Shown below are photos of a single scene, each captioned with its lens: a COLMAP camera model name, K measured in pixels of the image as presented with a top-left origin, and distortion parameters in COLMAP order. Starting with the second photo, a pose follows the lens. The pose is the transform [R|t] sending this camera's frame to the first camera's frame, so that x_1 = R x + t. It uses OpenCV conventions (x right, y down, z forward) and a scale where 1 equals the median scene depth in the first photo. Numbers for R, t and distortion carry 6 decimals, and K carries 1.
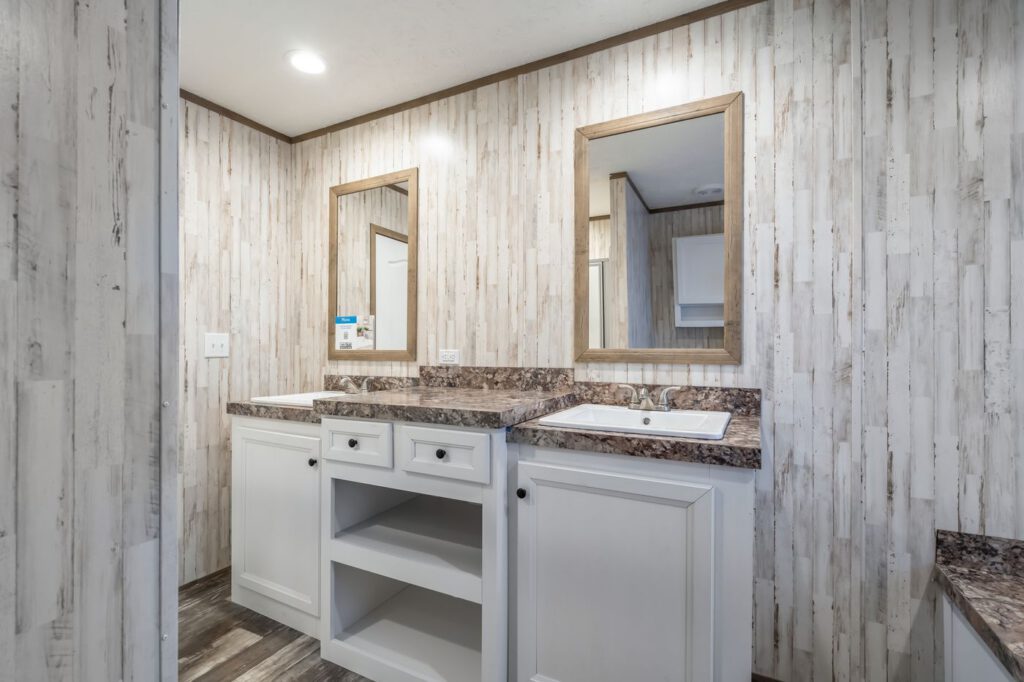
lens RADIAL K [[465.5, 0, 514.1], [0, 465.5, 344.1], [0, 0, 1]] dist [-0.002210, 0.001073]
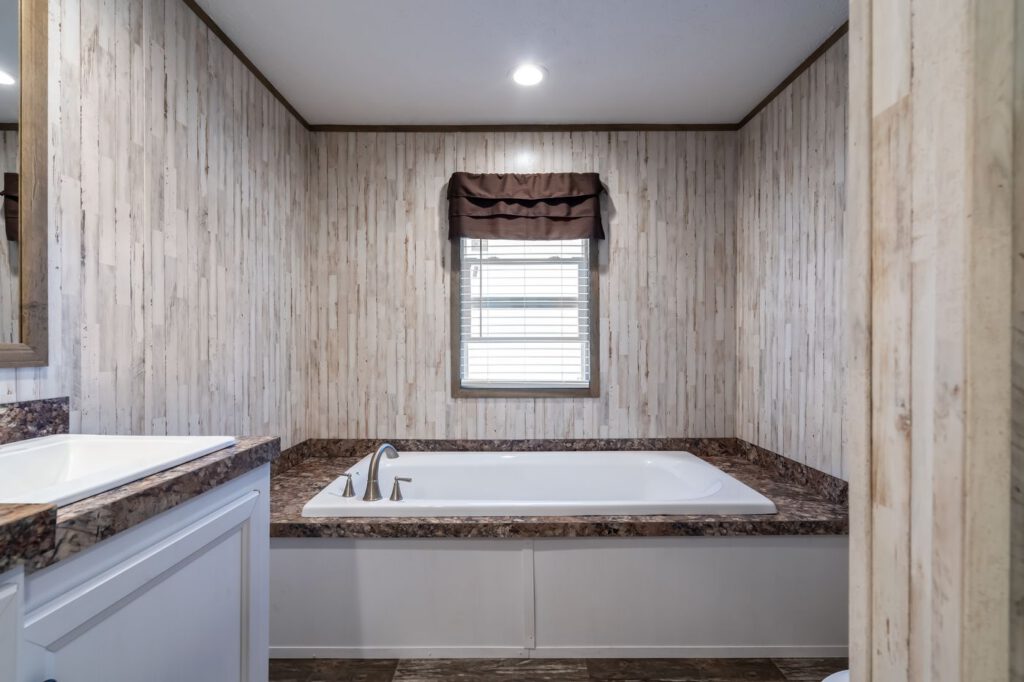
lens RADIAL K [[465.5, 0, 510.4], [0, 465.5, 340.3], [0, 0, 1]] dist [-0.002210, 0.001073]
pose [[-0.450509, 0.006869, 0.892745, -0.480455], [-0.009248, 0.999881, -0.012360, 0.008550], [-0.892724, -0.013824, -0.450392, 0.733179]]
